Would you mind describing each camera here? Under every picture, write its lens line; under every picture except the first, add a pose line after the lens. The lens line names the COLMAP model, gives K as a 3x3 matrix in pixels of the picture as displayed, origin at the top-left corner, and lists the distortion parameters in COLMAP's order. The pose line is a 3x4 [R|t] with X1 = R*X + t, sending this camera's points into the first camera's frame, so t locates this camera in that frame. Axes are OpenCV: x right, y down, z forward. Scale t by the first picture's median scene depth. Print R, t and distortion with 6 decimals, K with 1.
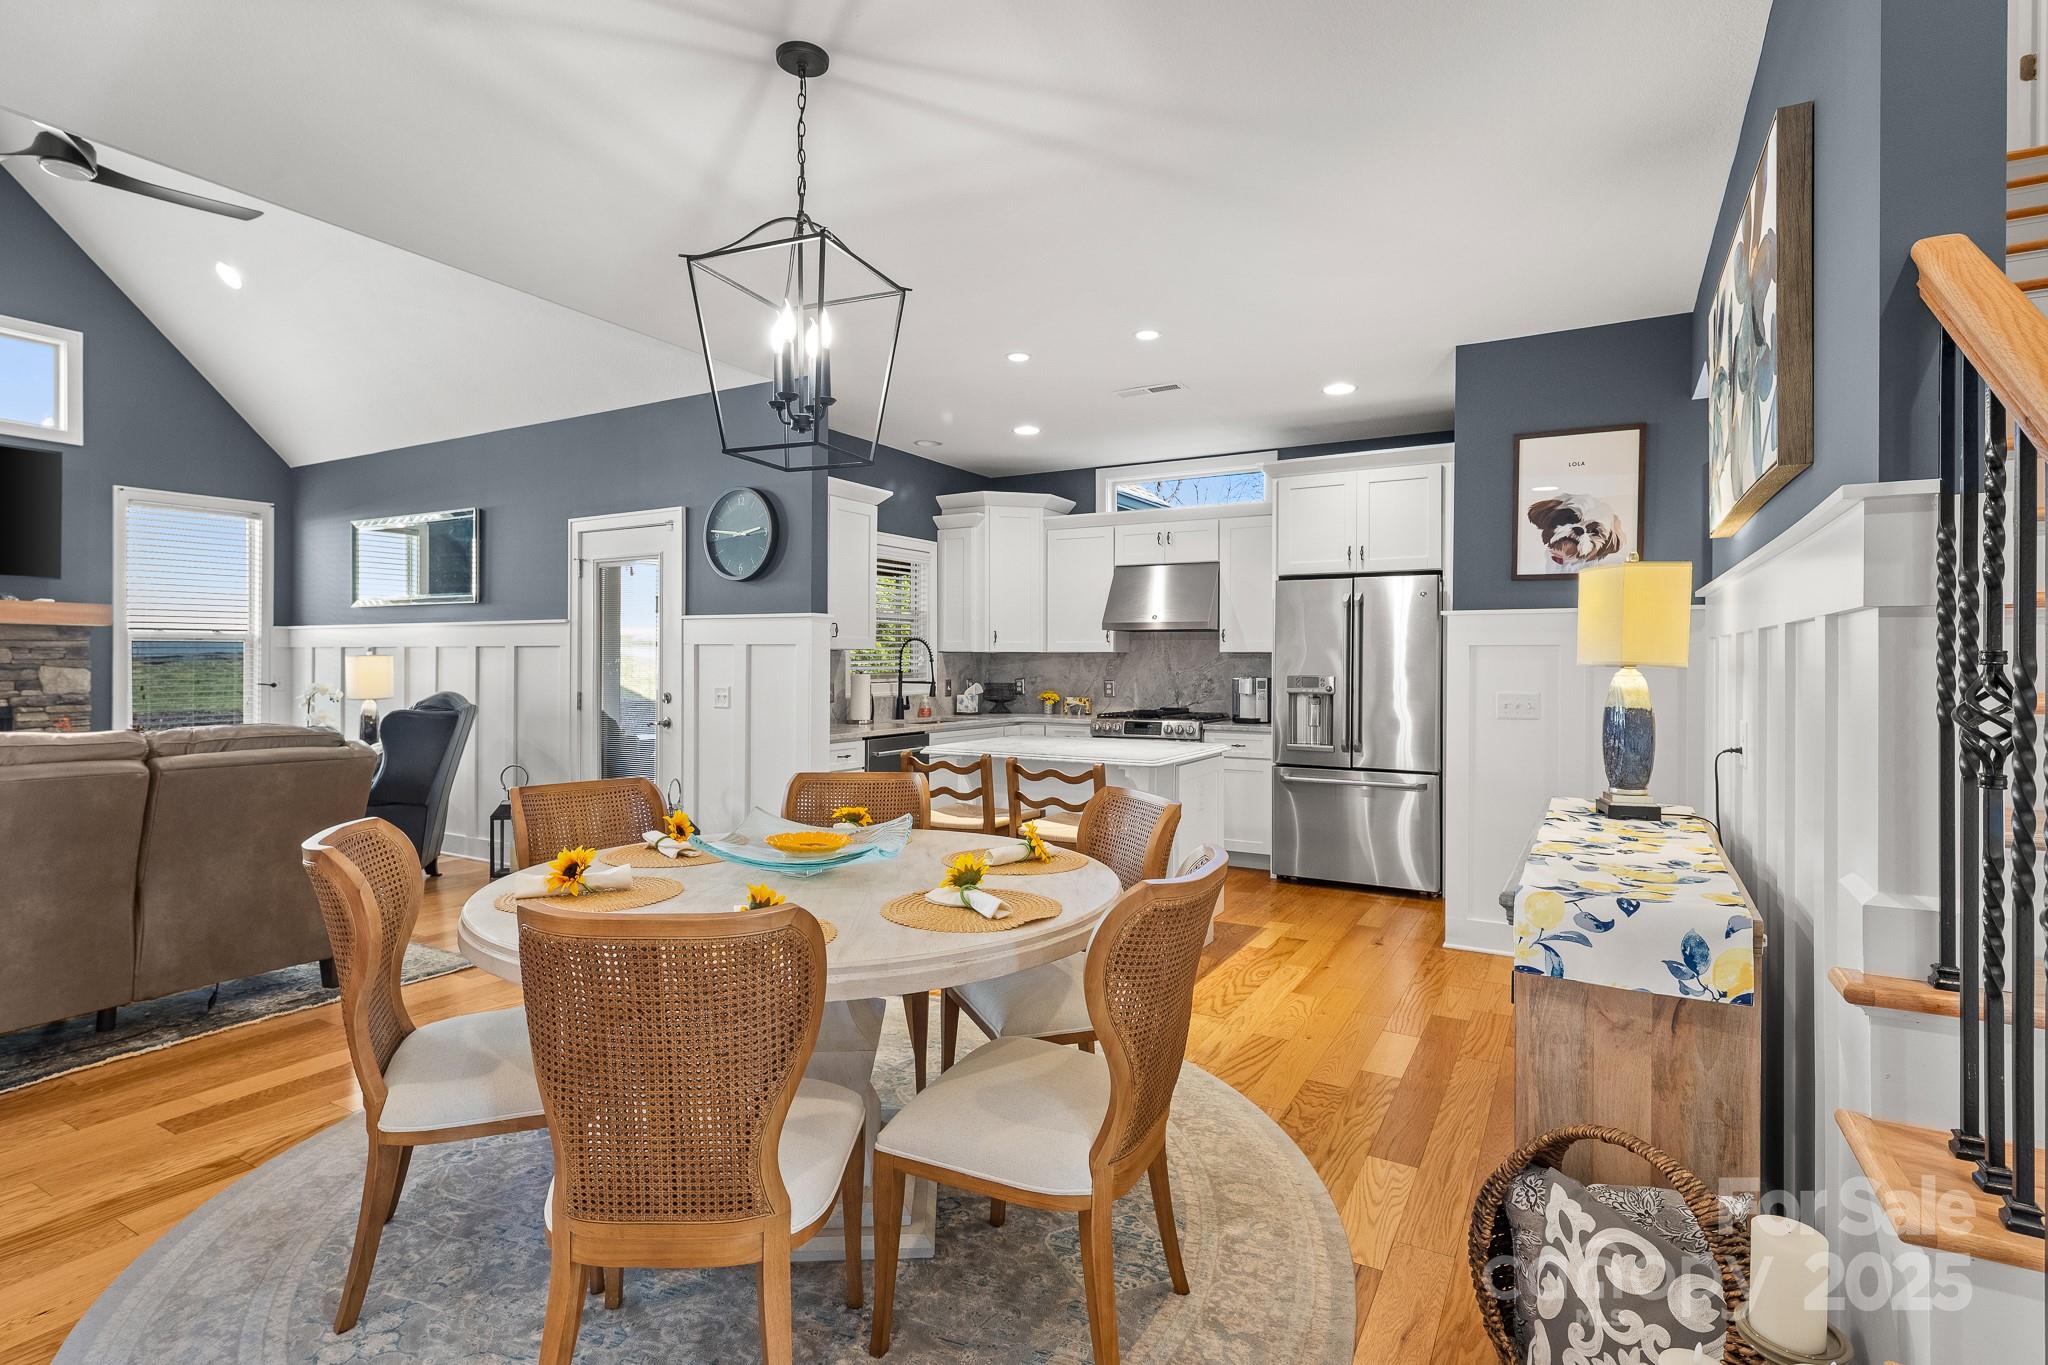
lens RADIAL K [[997.2, 0, 1013.5], [0, 997.2, 661.2], [0, 0, 1]] dist [0.003422, -0.000822]
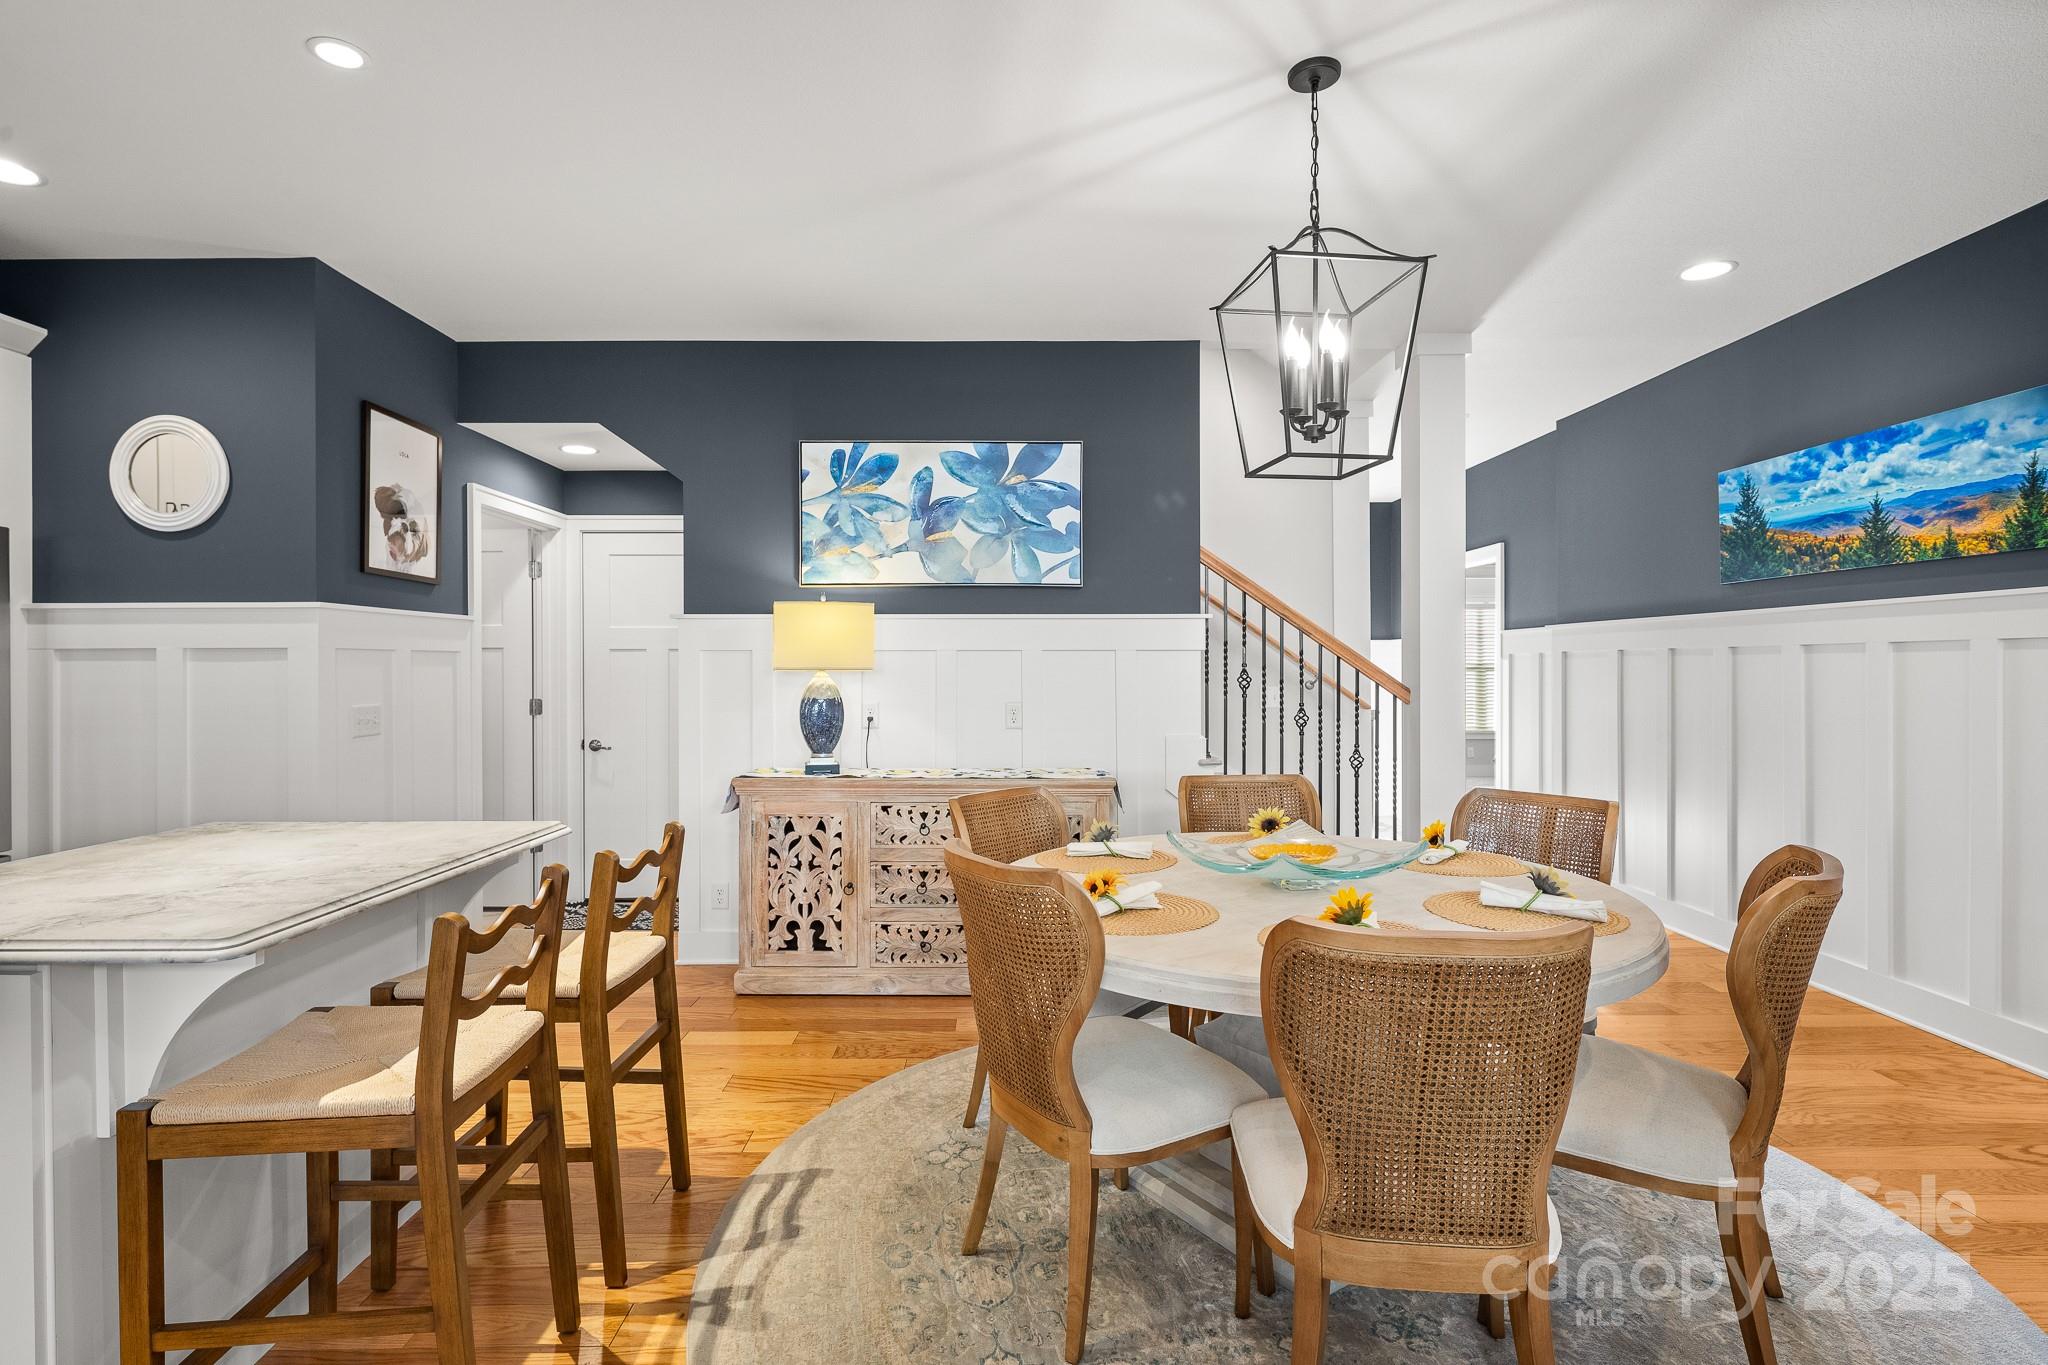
lens RADIAL K [[997.2, 0, 1013.5], [0, 997.2, 661.2], [0, 0, 1]] dist [0.003422, -0.000822]
pose [[-0.503742, 0.002683, 0.863850, -0.342389], [0.001591, 0.999996, -0.002179, -0.002560], [-0.863853, 0.000276, -0.503744, 0.650235]]
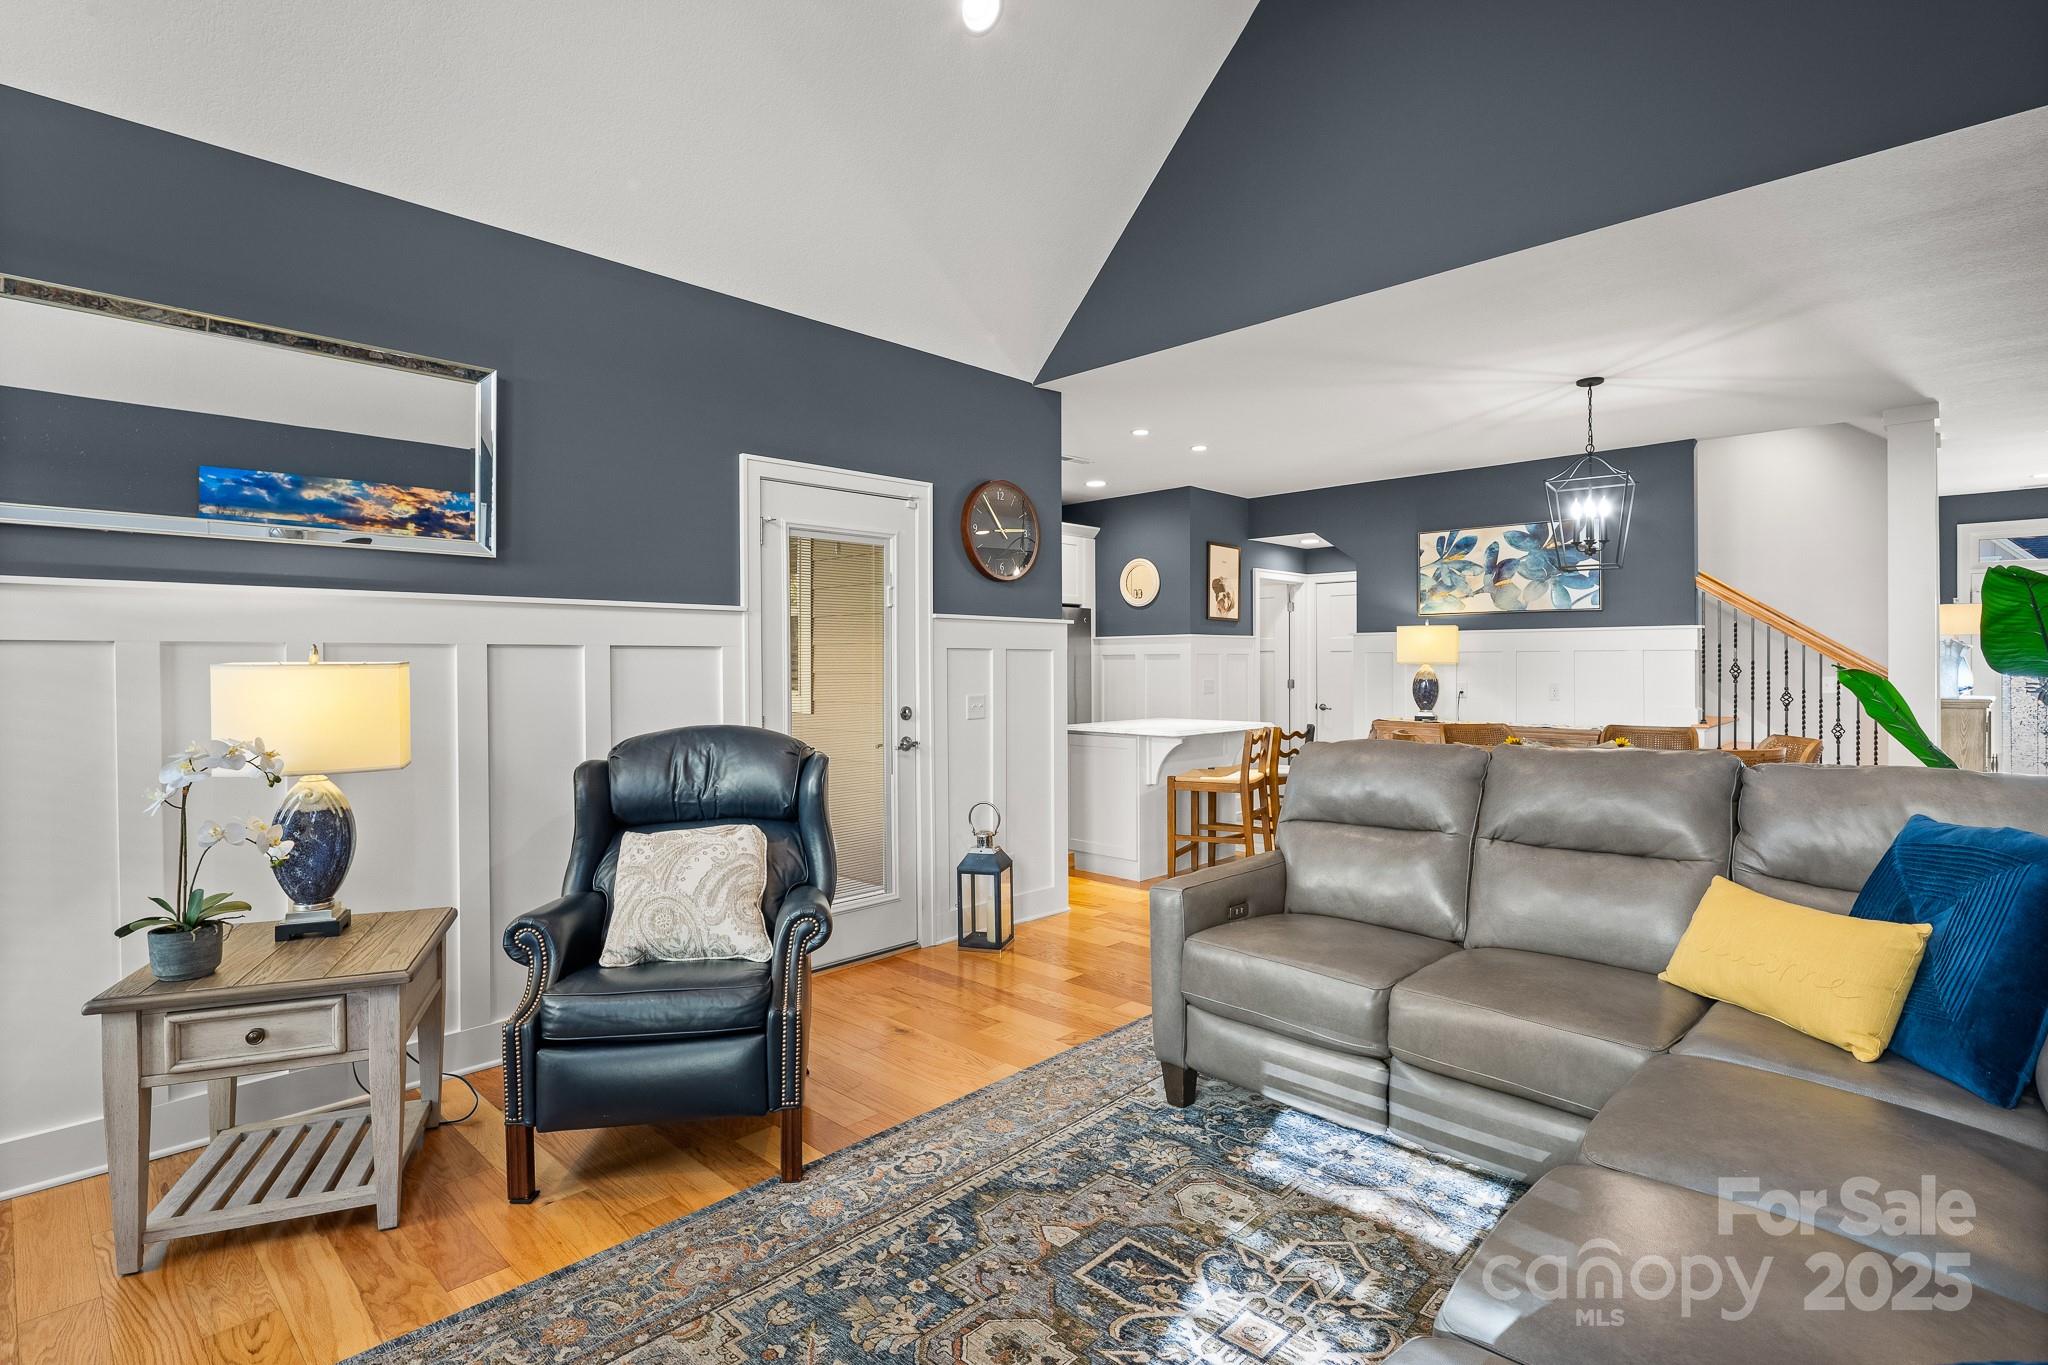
lens RADIAL K [[997.2, 0, 1013.5], [0, 997.2, 661.2], [0, 0, 1]] dist [0.003422, -0.000822]
pose [[0.246480, -0.003245, 0.969142, -0.949647], [0.005273, 0.999984, 0.002007, -0.005821], [-0.969134, 0.004616, 0.246493, 0.610790]]
